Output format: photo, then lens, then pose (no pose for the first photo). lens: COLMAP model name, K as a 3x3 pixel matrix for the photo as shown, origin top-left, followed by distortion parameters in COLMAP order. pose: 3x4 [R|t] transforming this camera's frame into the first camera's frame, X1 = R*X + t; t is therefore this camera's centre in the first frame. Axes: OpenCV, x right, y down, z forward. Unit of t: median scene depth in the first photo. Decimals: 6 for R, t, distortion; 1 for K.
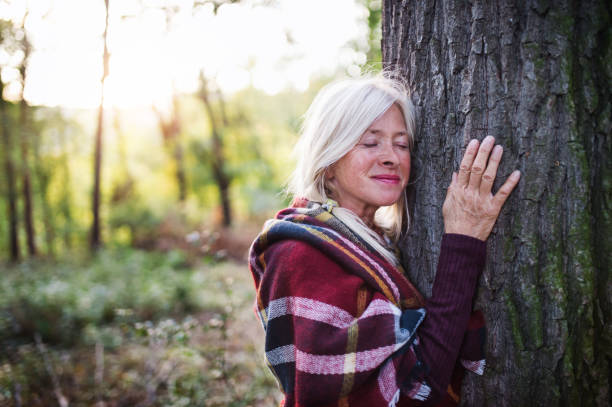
lens RADIAL K [[730.3, 0, 306.0], [0, 730.3, 203.5], [0, 0, 1]] dist [-0.005110, 0.022922]
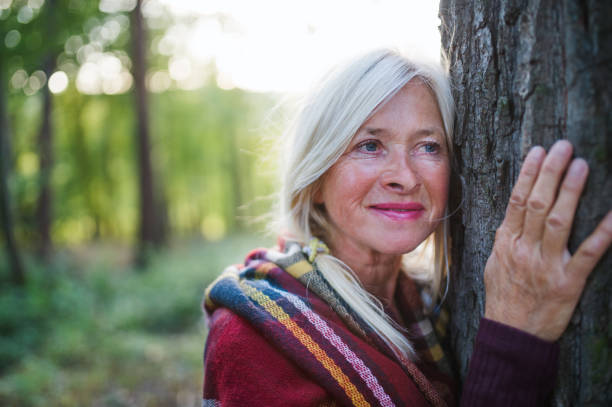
lens RADIAL K [[730.3, 0, 306.0], [0, 730.3, 203.5], [0, 0, 1]] dist [-0.005110, 0.022922]
pose [[0.975872, 0.011356, -0.218046, 0.179020], [-0.006741, 0.999738, 0.021895, -0.055715], [0.218238, -0.019897, 0.975693, 0.438873]]
